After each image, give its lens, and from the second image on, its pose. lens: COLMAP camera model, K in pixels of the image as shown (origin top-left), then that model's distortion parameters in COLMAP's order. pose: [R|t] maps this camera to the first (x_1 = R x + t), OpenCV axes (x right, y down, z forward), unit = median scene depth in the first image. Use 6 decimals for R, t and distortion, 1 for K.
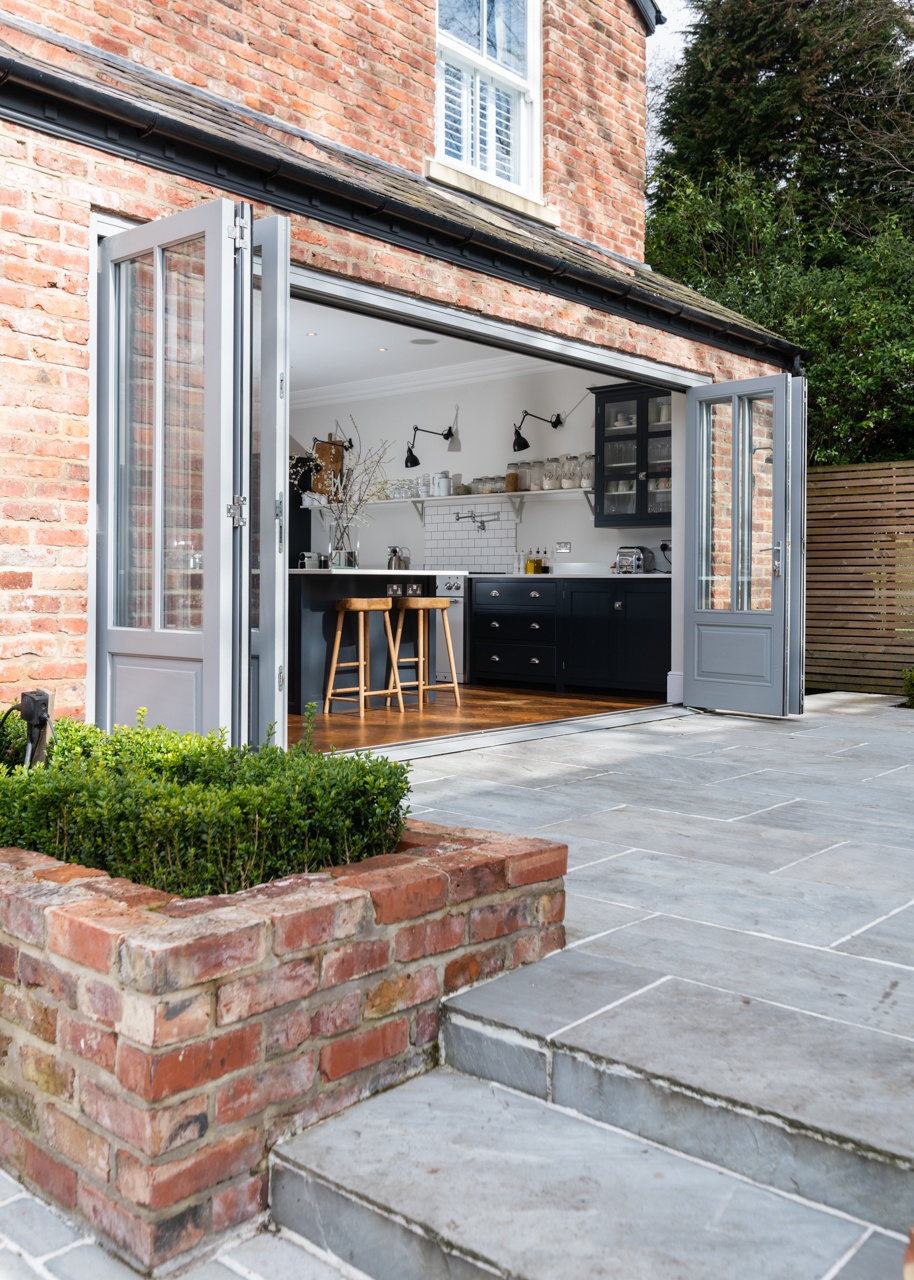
lens RADIAL K [[1155.0, 0, 454.3], [0, 1155.0, 591.9], [0, 0, 1]] dist [0.003853, -0.002043]
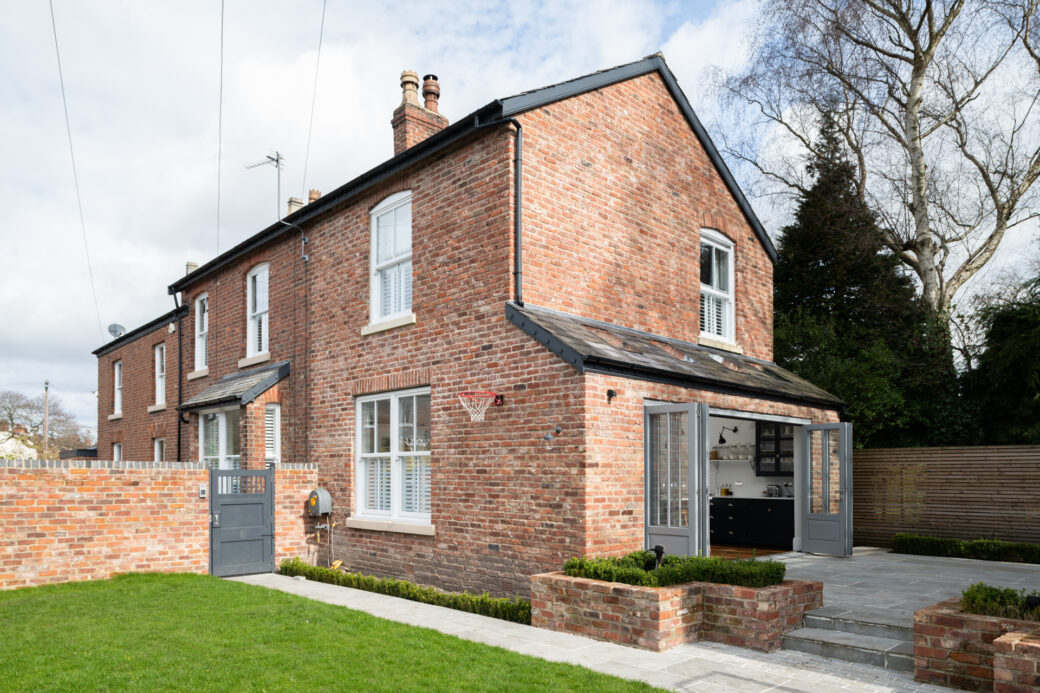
lens RADIAL K [[729.9, 0, 523.6], [0, 729.9, 471.1], [0, 0, 1]] dist [-0.011120, -0.004427]
pose [[0.997126, -0.004451, -0.075632, -0.253441], [0.003343, 0.999885, -0.014762, -0.048836], [0.075689, 0.014466, 0.997027, -0.558966]]
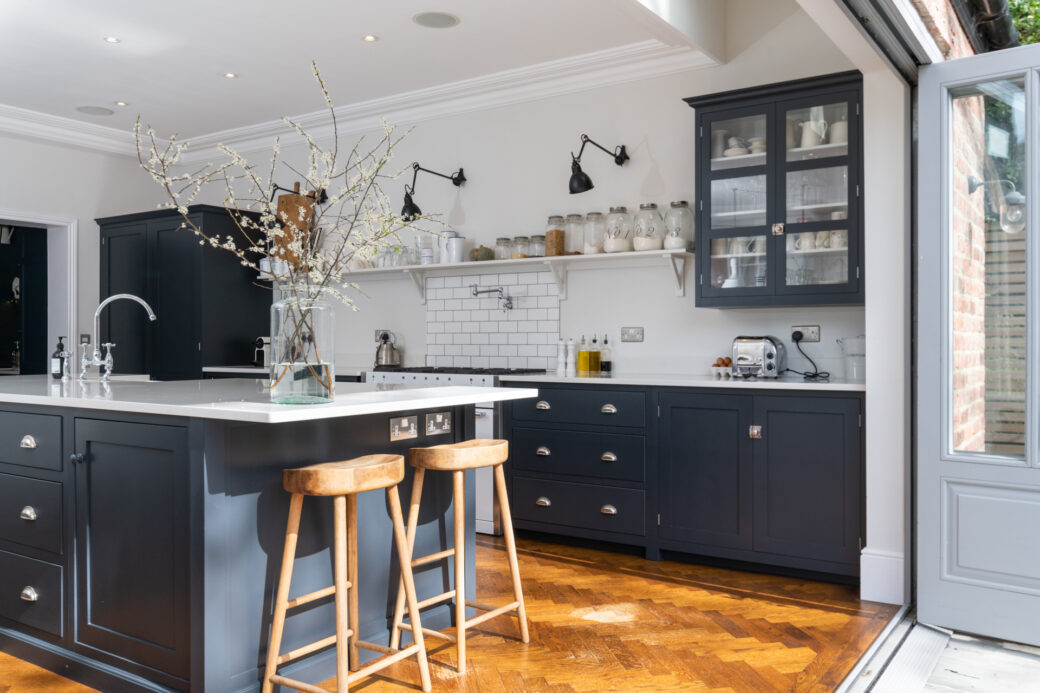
lens RADIAL K [[868.5, 0, 542.4], [0, 868.5, 342.6], [0, 0, 1]] dist [0.001603, -0.001559]
pose [[0.988715, -0.007346, 0.149629, -0.043762], [0.008118, 0.999957, -0.004554, -0.035343], [-0.149589, 0.005718, 0.988732, 0.540570]]
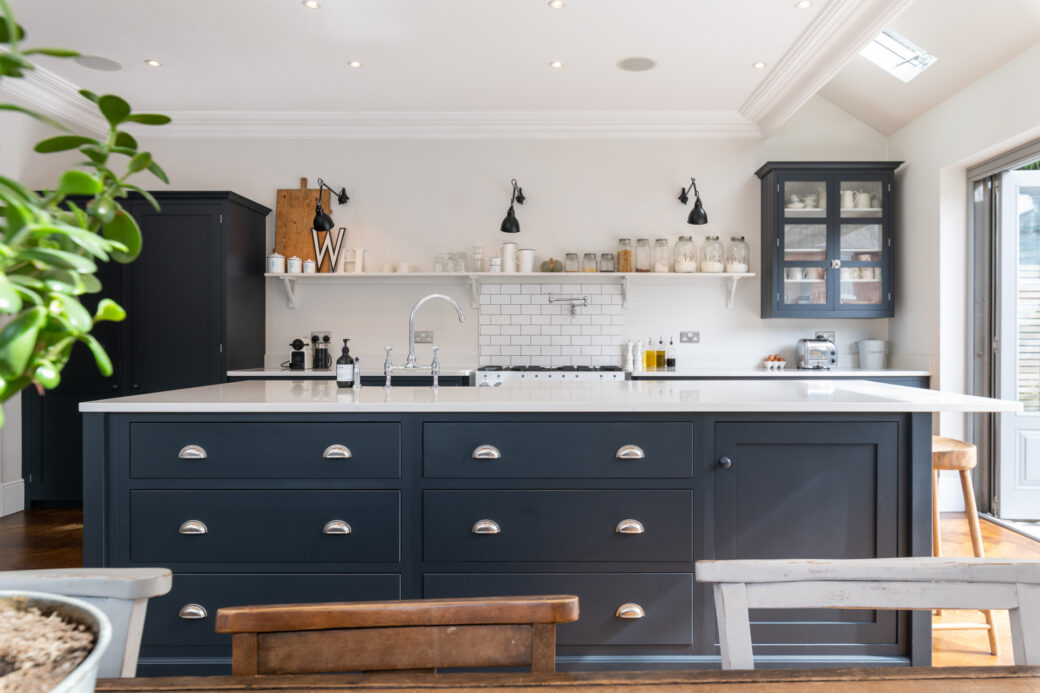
lens RADIAL K [[712.7, 0, 559.6], [0, 712.7, 345.4], [0, 0, 1]] dist [-0.005430, -0.001208]
pose [[0.740555, -0.011255, 0.671902, -0.394840], [0.009749, 0.999934, 0.006005, -0.040753], [-0.671926, 0.002103, 0.740616, 0.734403]]
